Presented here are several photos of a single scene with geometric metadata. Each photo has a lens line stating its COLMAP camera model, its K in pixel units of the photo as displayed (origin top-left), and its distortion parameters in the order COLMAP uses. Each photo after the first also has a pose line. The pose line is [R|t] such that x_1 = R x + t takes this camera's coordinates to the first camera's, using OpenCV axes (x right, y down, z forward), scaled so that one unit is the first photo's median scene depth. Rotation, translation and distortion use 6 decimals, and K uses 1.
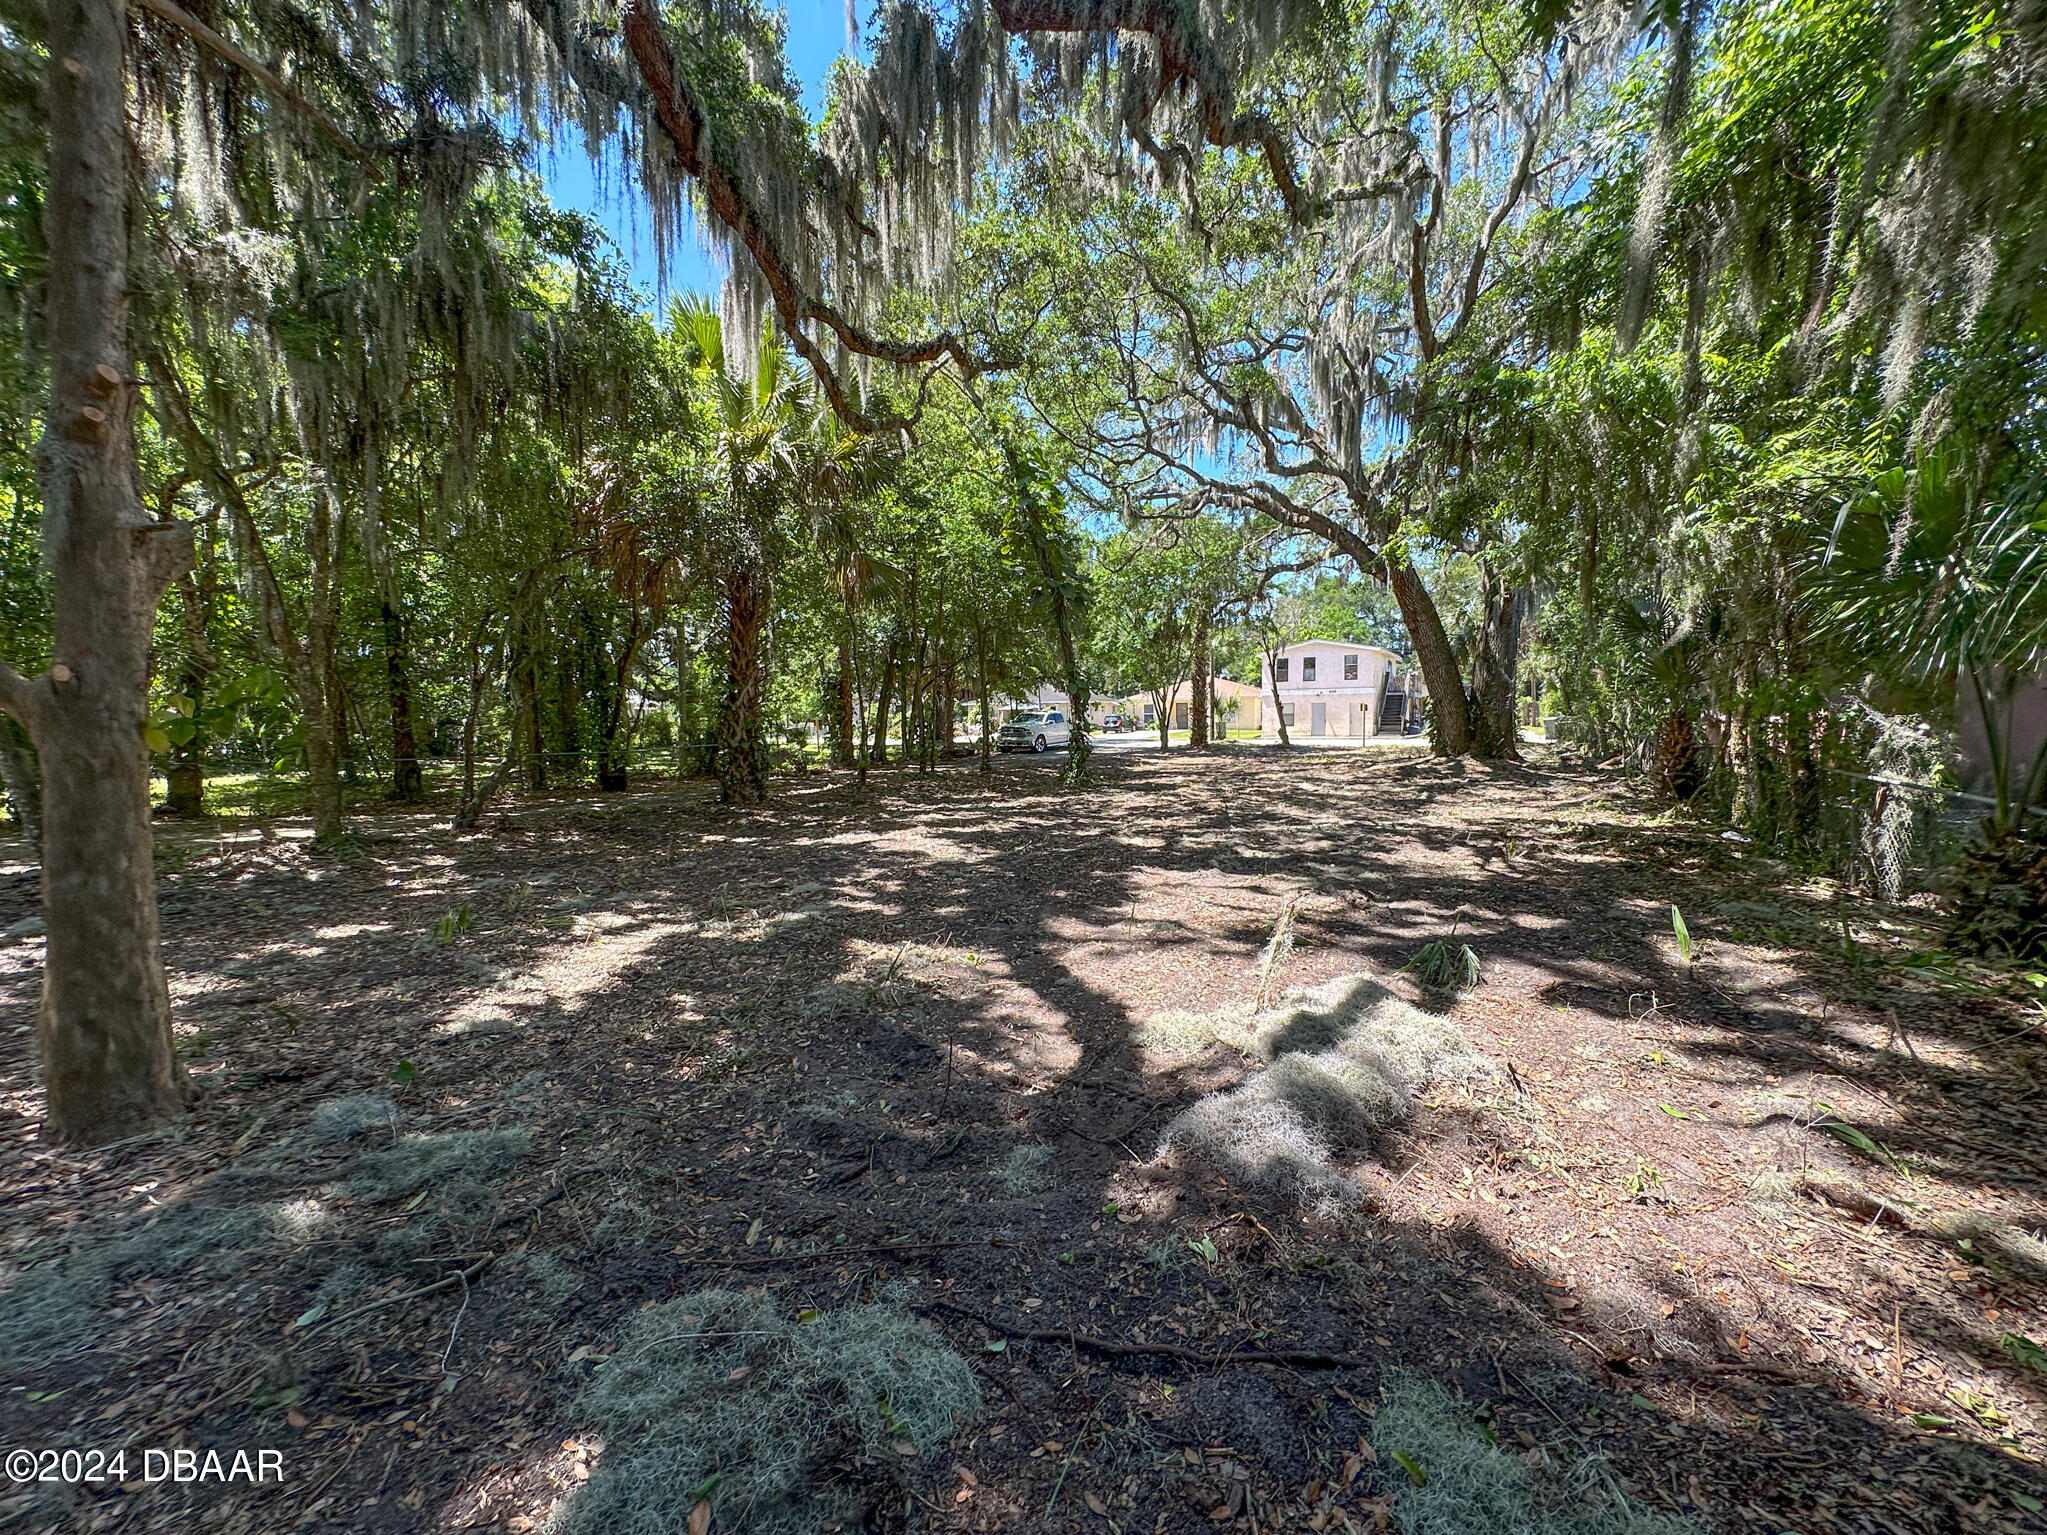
lens RADIAL K [[821.7, 0, 1023.5], [0, 821.7, 767.5], [0, 0, 1]] dist [0.003237, -0.000135]
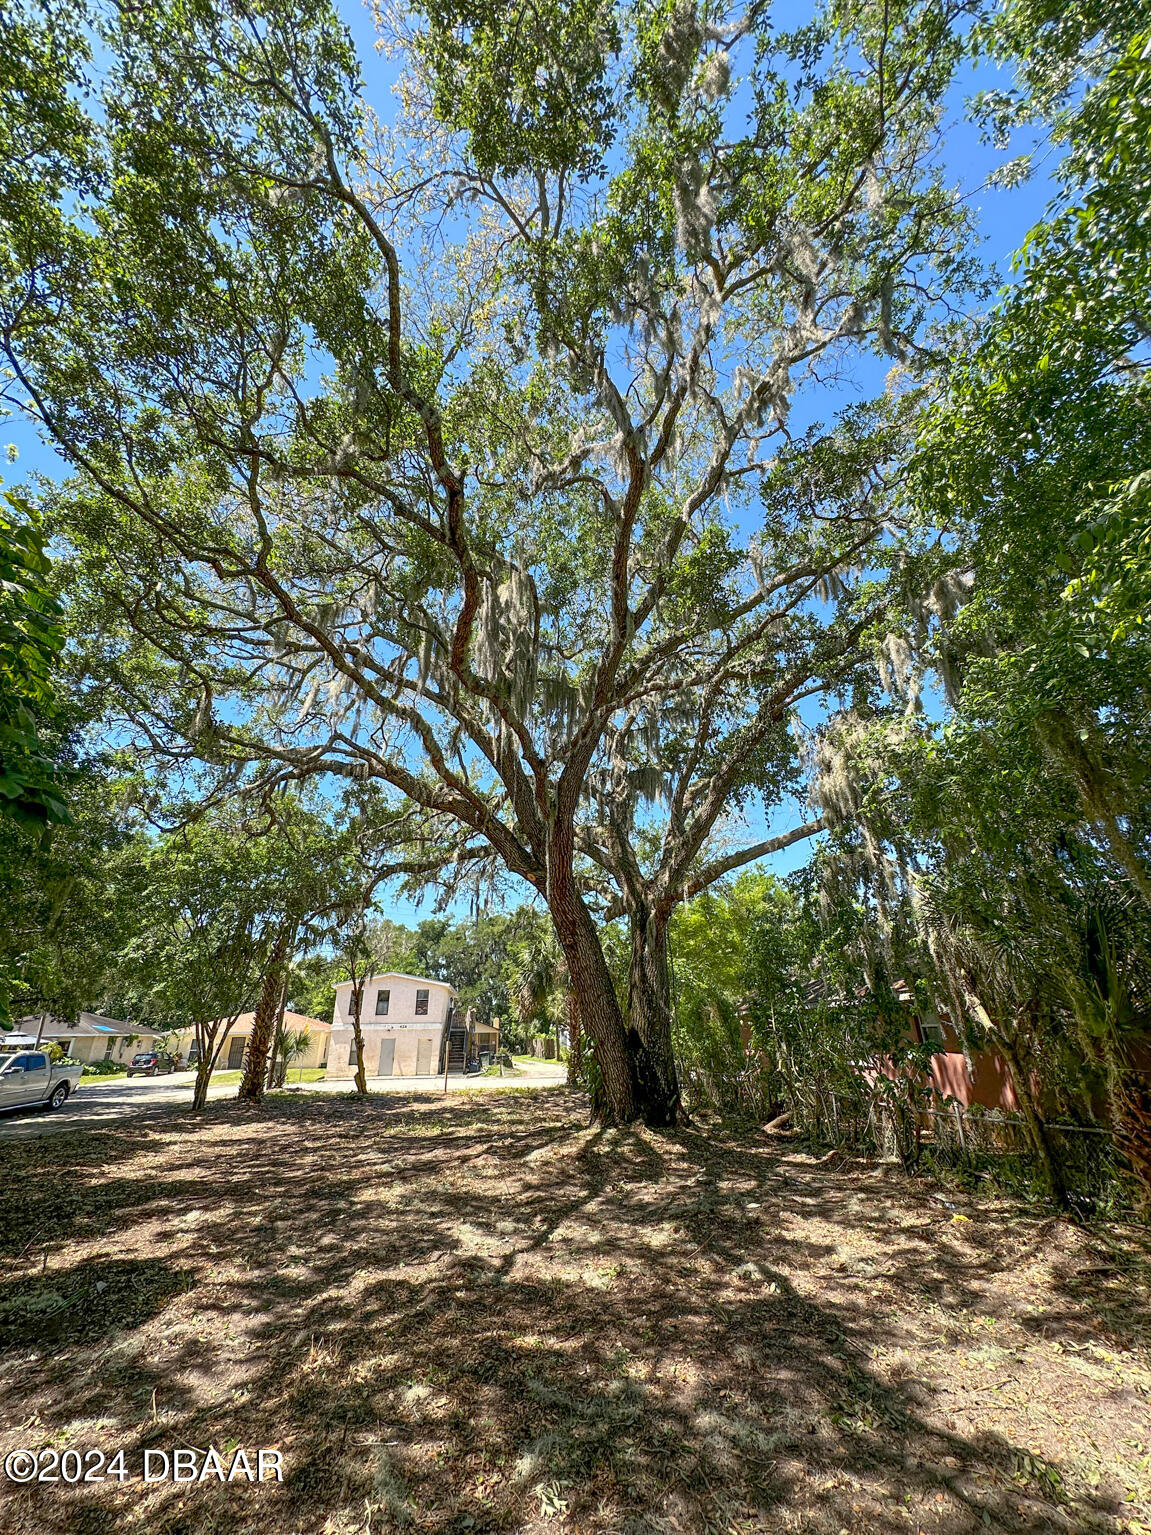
lens RADIAL K [[616.1, 0, 575.5], [0, 616.1, 767.5], [0, 0, 1]] dist [0.003237, -0.000135]
pose [[0.795746, 0.249935, 0.551652, 0.055016], [0.038151, 0.888378, -0.457525, -0.025132], [-0.604427, 0.385120, 0.697388, 0.267697]]
